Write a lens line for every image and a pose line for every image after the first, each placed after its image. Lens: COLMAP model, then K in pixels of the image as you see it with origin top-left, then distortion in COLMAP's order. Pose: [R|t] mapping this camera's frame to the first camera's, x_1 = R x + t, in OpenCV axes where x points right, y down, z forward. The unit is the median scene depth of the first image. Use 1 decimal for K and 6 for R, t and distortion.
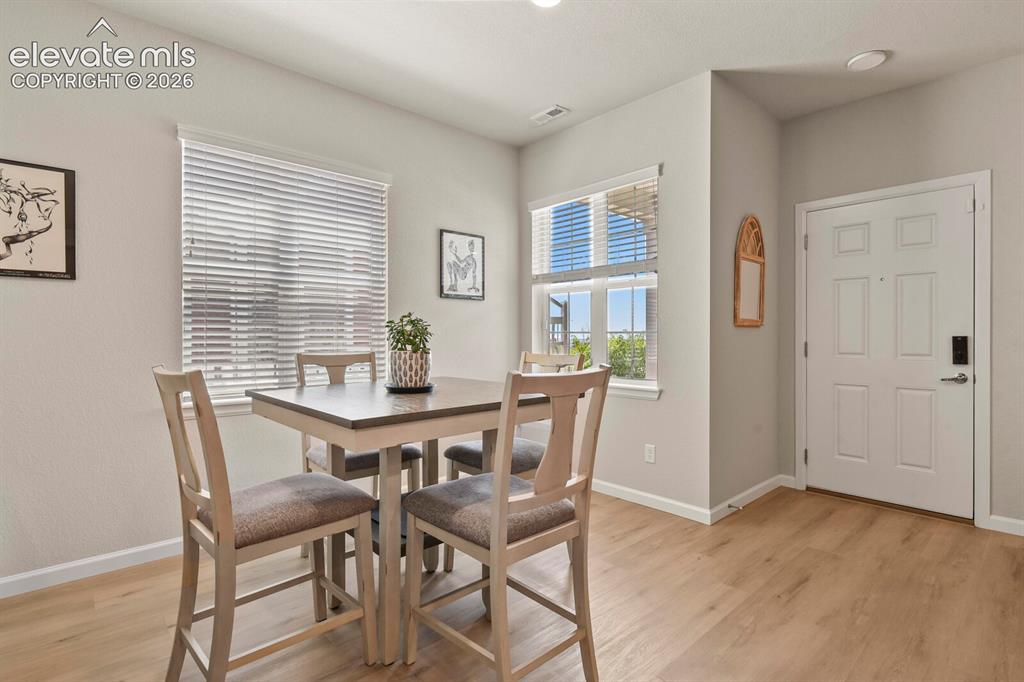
lens RADIAL K [[494.4, 0, 518.9], [0, 494.4, 337.3], [0, 0, 1]] dist [-0.001101, -0.000519]
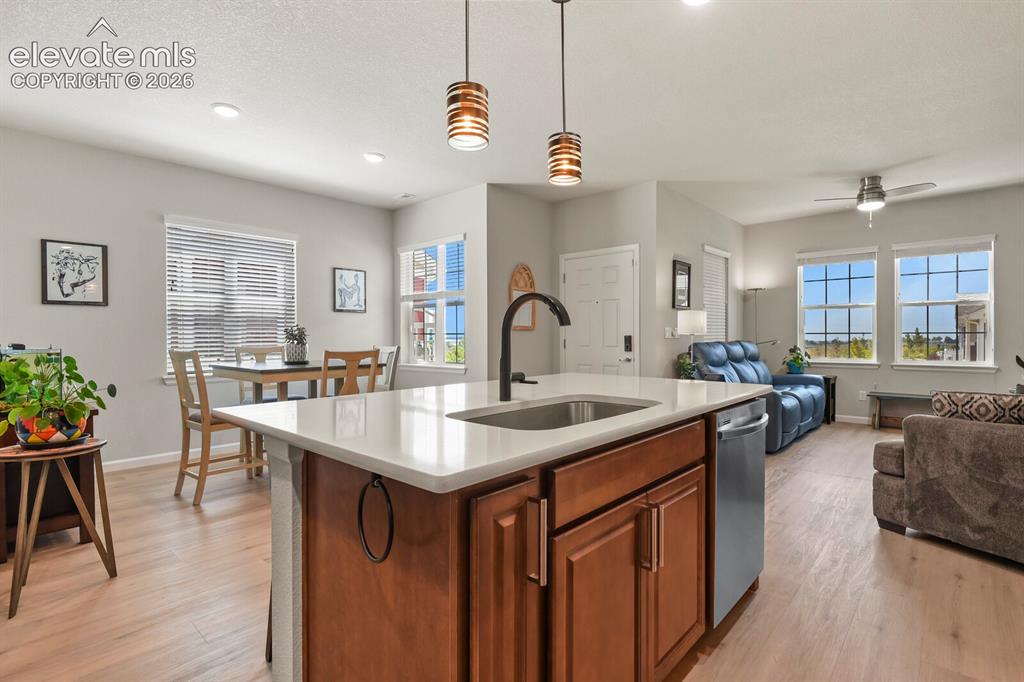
lens RADIAL K [[494.4, 0, 518.9], [0, 494.4, 337.3], [0, 0, 1]] dist [-0.001101, -0.000519]
pose [[0.994972, -0.003020, 0.100109, 0.326091], [0.003137, 0.999995, -0.001007, 0.004291], [-0.100105, 0.001315, 0.994976, -0.739966]]
